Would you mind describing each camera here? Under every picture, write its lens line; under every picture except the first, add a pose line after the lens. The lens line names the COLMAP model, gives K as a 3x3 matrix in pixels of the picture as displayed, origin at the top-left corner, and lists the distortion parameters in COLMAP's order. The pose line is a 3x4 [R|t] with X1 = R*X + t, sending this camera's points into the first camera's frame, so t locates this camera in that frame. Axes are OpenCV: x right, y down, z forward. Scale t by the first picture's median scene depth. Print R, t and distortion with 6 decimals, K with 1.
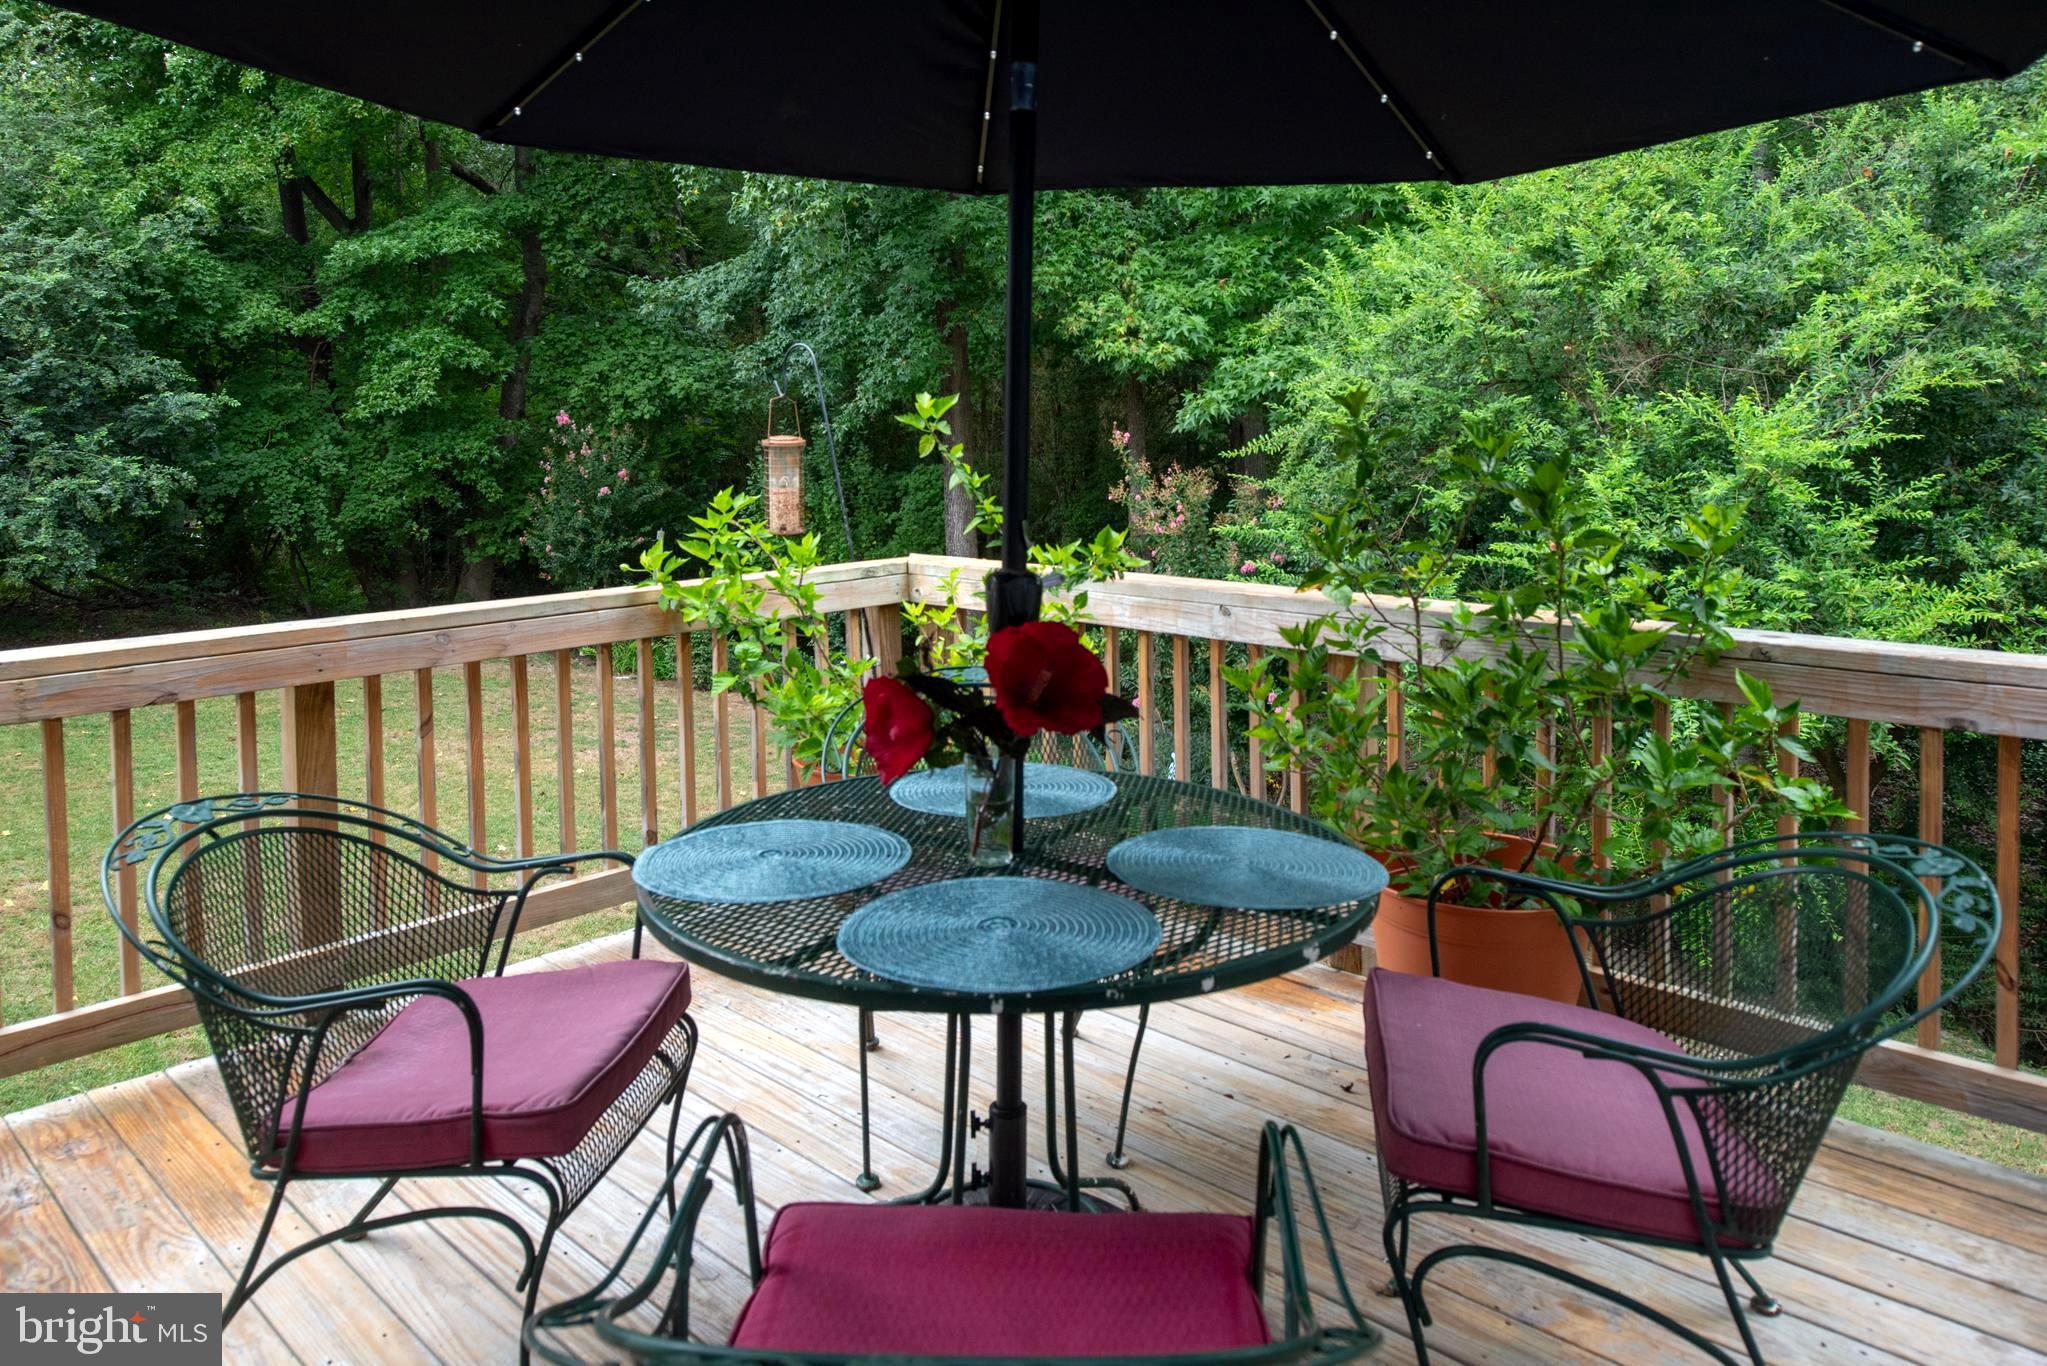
lens RADIAL K [[1431.4, 0, 1038.8], [0, 1431.4, 664.8], [0, 0, 1]] dist [-0.011183, 0.002128]
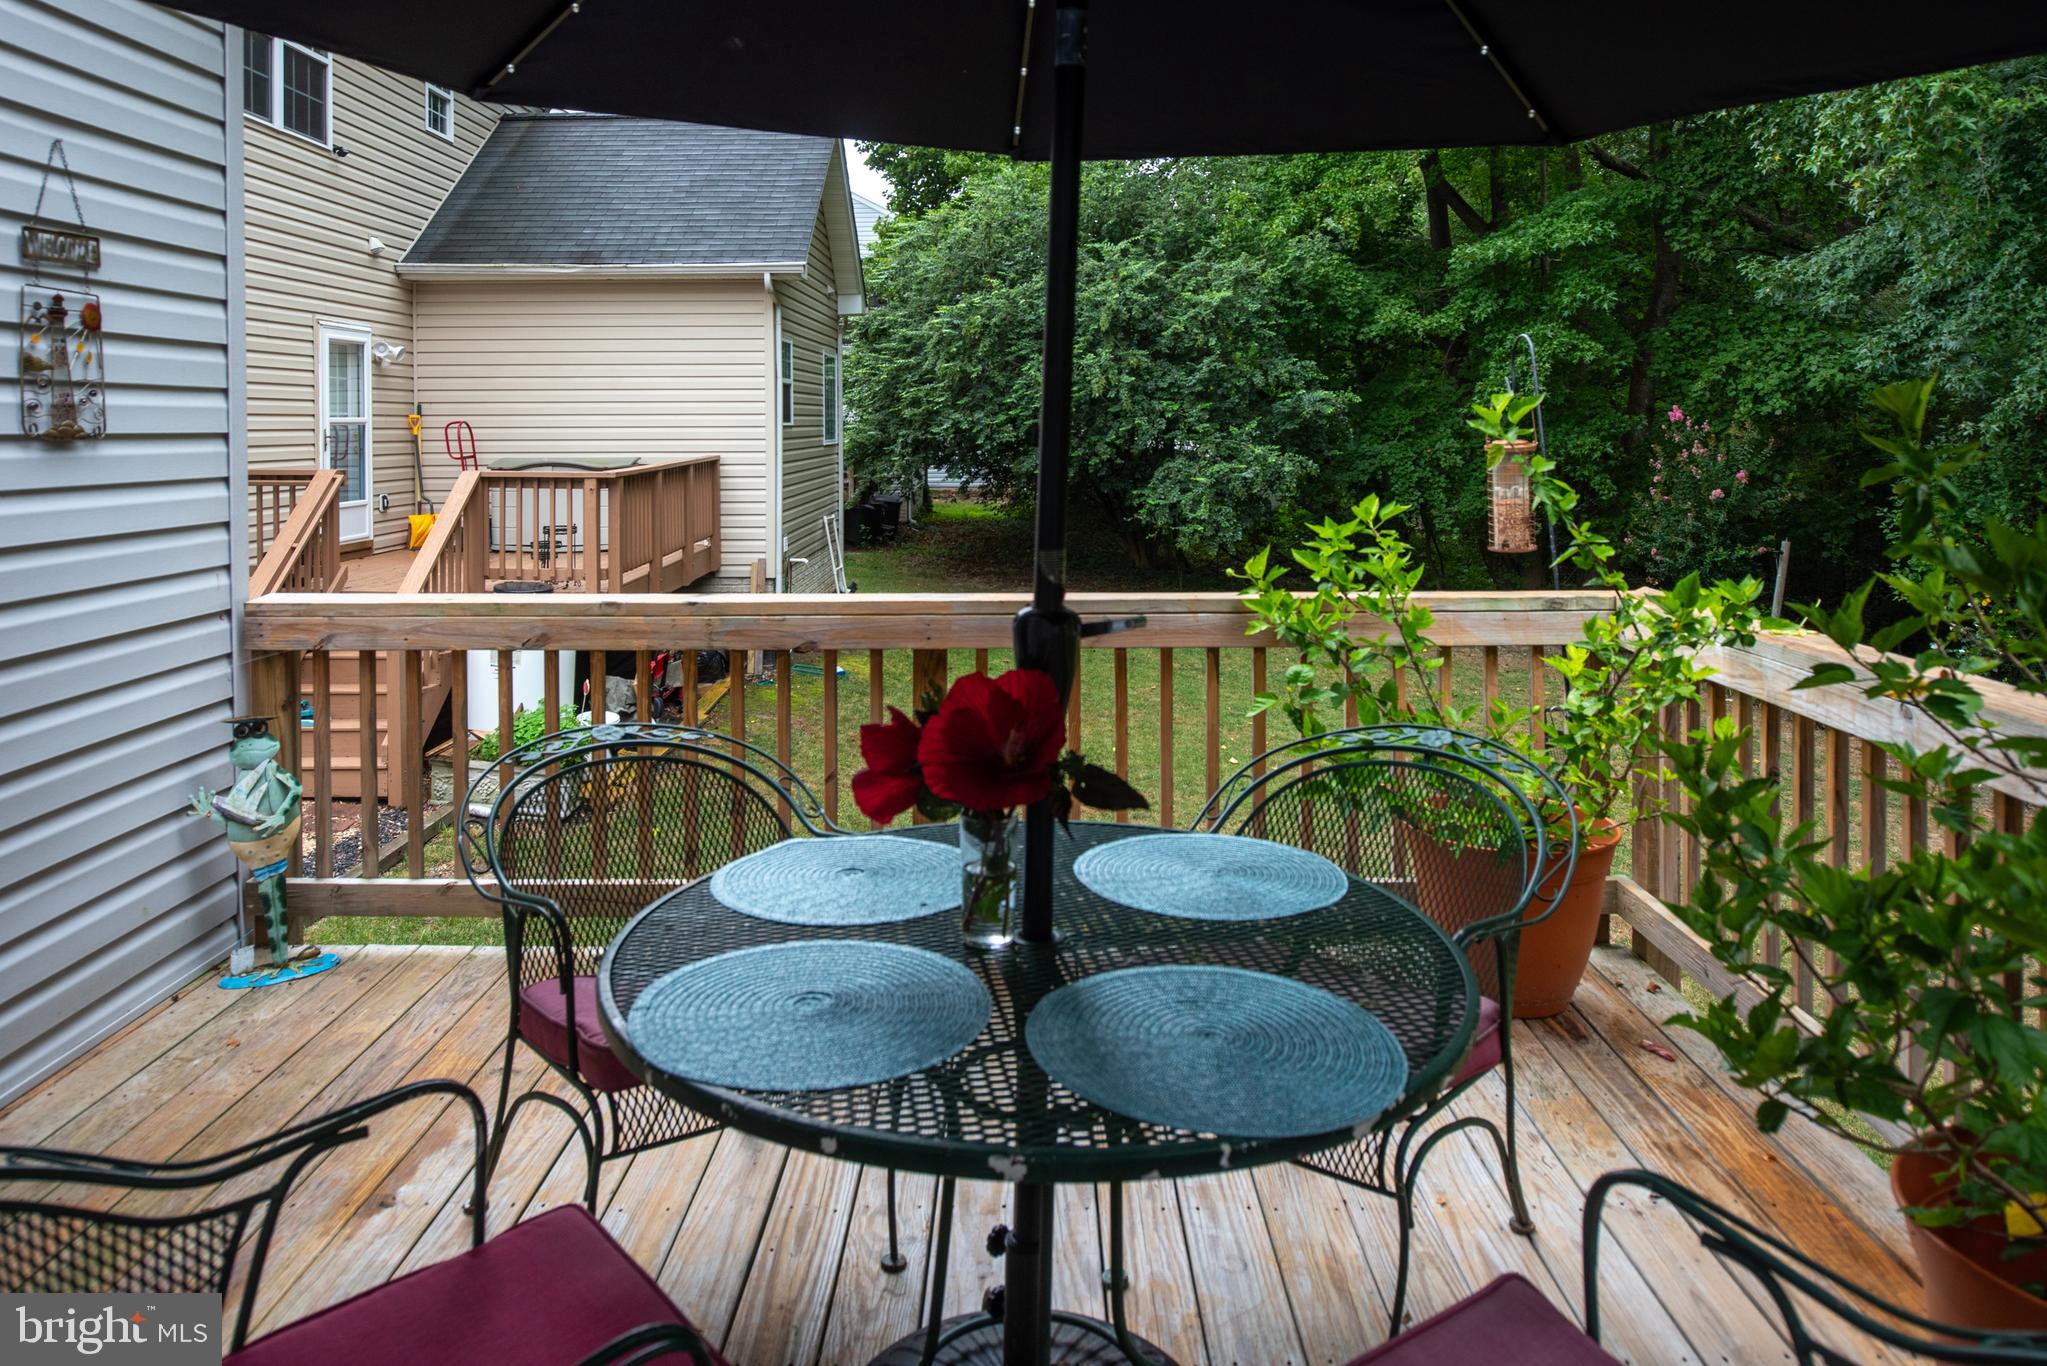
lens RADIAL K [[1431.4, 0, 1016.4], [0, 1431.4, 635.1], [0, 0, 1]] dist [-0.011183, 0.002128]
pose [[0.667565, 0.115528, -0.735534, 0.097616], [-0.127118, 0.991069, 0.040292, -0.013578], [0.733620, 0.066602, 0.676288, 0.069122]]
